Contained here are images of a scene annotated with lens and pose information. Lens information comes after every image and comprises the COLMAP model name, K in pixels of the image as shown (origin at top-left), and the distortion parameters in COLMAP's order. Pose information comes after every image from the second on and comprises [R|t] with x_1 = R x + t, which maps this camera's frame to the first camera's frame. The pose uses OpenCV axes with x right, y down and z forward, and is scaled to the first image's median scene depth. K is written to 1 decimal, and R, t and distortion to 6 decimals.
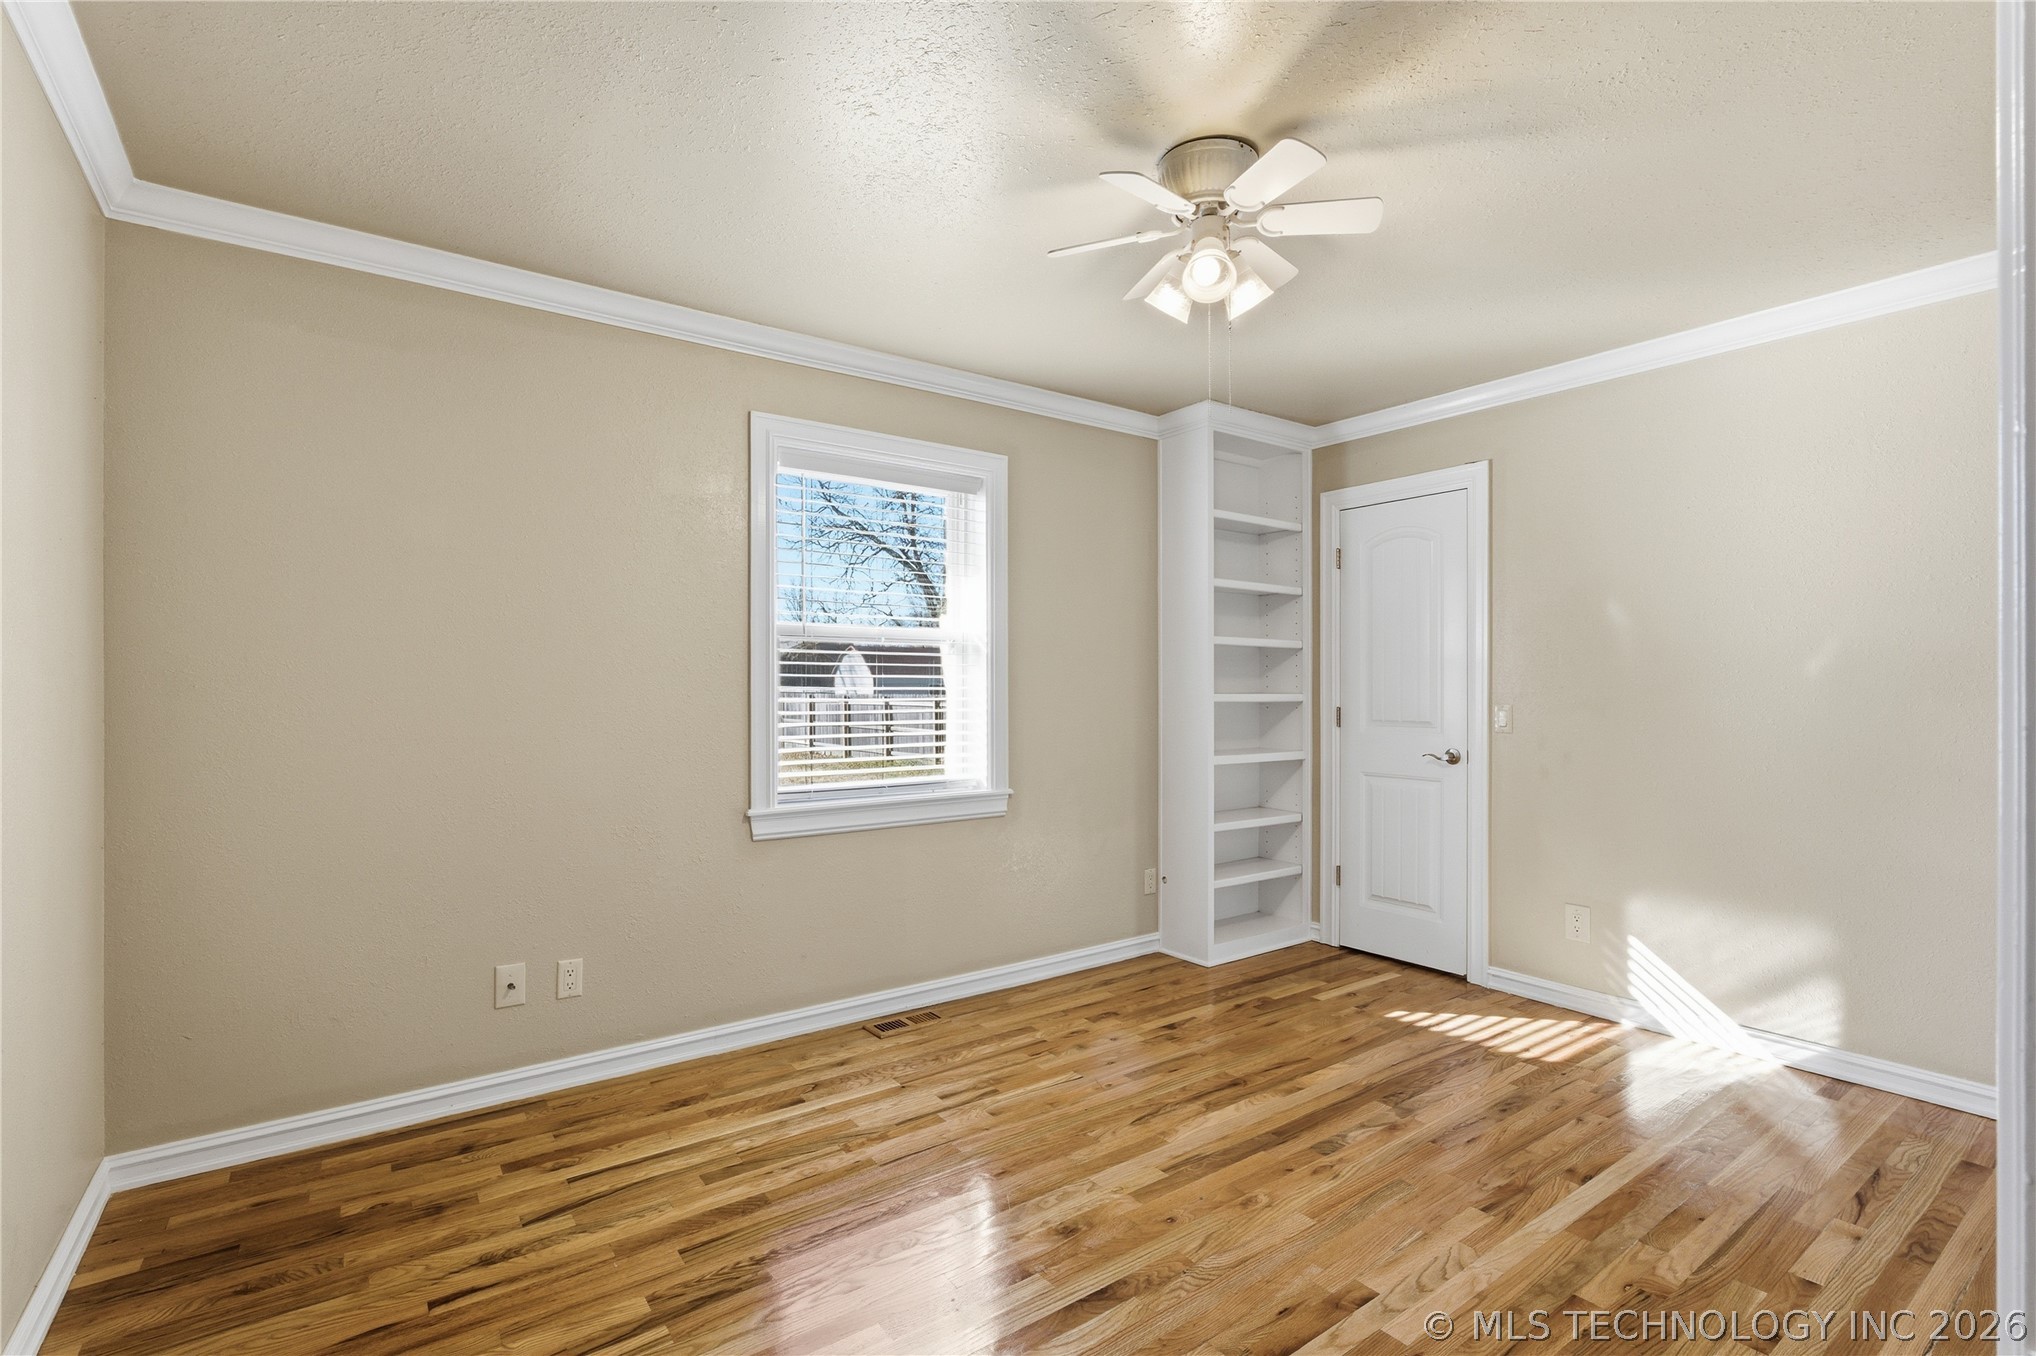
lens RADIAL K [[923.1, 0, 1019.7], [0, 923.1, 688.1], [0, 0, 1]] dist [-0.012450, 0.003814]
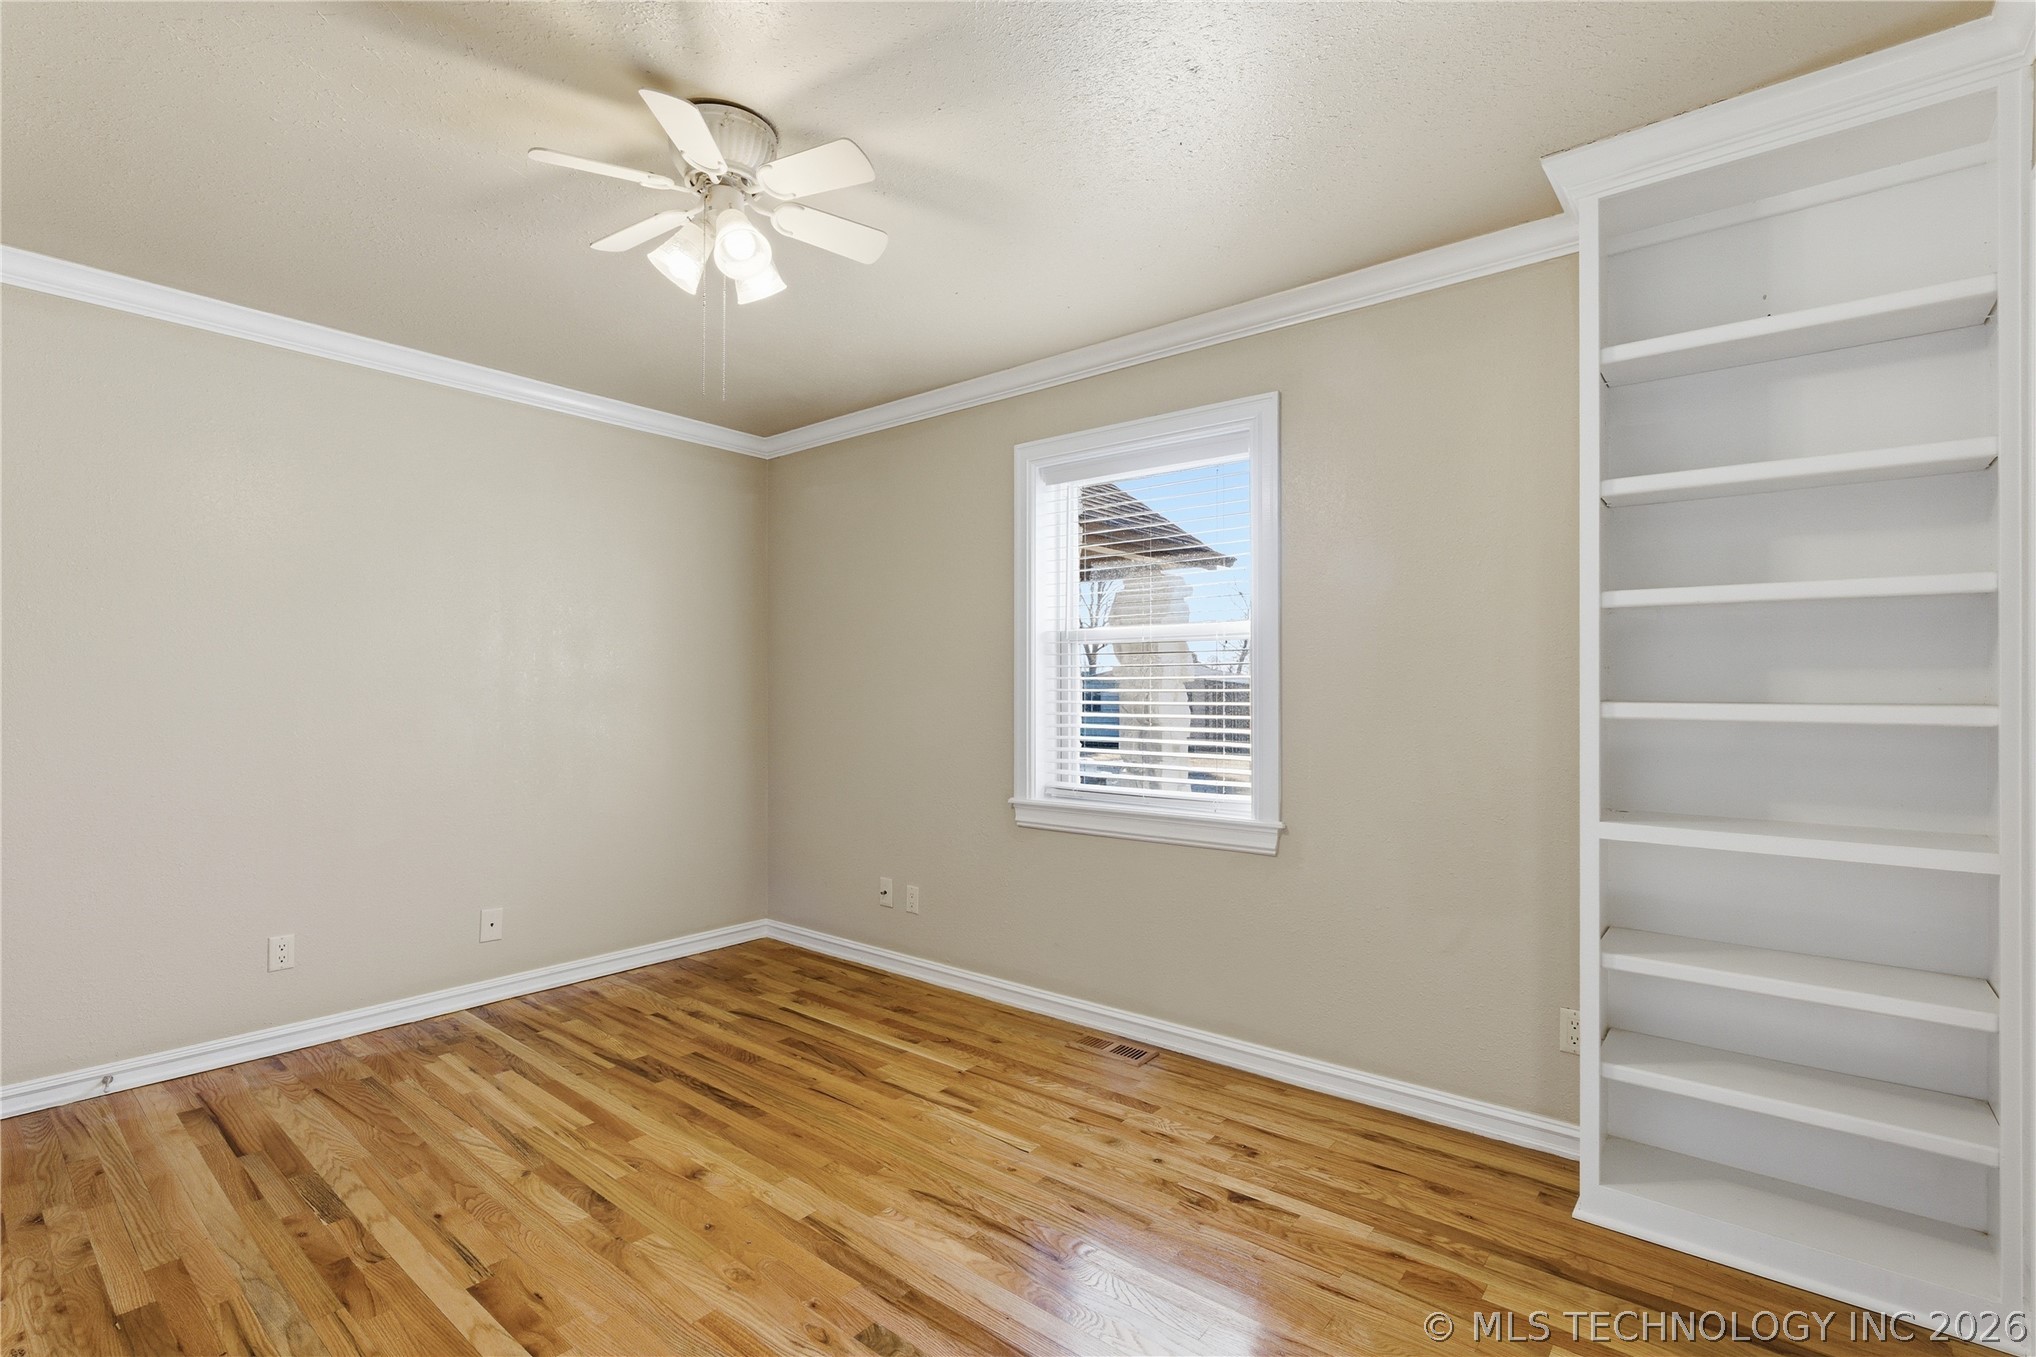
lens RADIAL K [[923.1, 0, 1025.1], [0, 923.1, 688.7], [0, 0, 1]] dist [-0.012450, 0.003814]
pose [[0.260251, -0.002400, -0.965538, 0.942906], [0.001254, 0.999997, -0.002148, -0.000413], [0.965540, -0.000652, 0.260253, 0.832405]]
